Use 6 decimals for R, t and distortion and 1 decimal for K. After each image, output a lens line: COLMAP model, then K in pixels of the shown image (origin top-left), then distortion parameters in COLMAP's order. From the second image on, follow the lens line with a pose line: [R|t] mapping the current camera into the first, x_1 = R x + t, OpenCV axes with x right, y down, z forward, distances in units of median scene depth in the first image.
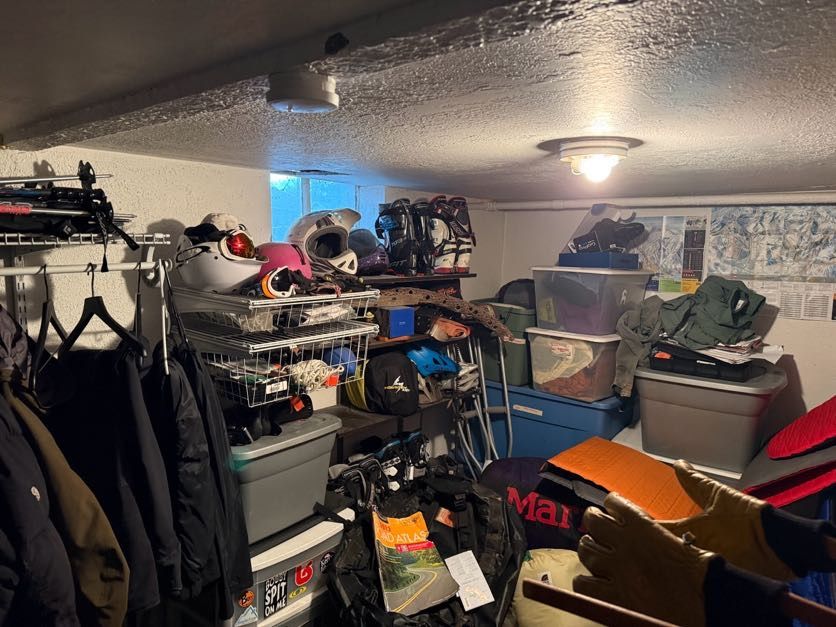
lens RADIAL K [[575.4, 0, 412.1], [0, 575.4, 307.3], [0, 0, 1]] dist [0.105600, -0.131484]
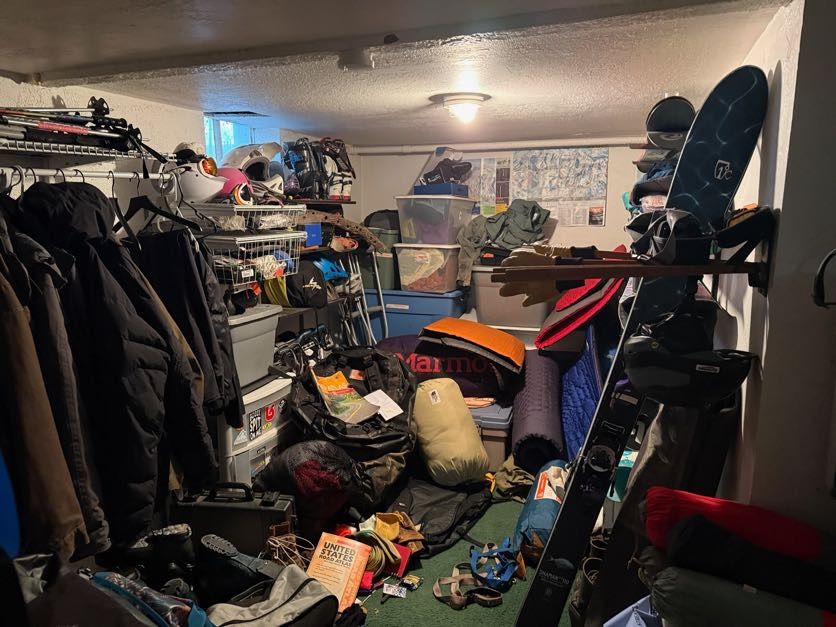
lens RADIAL K [[575.4, 0, 412.1], [0, 575.4, 307.3], [0, 0, 1]] dist [0.105600, -0.131484]
pose [[0.944934, -0.078598, 0.317683, -0.225953], [0.058166, 0.995611, 0.073313, 0.102645], [-0.322051, -0.050797, 0.945359, -0.304829]]
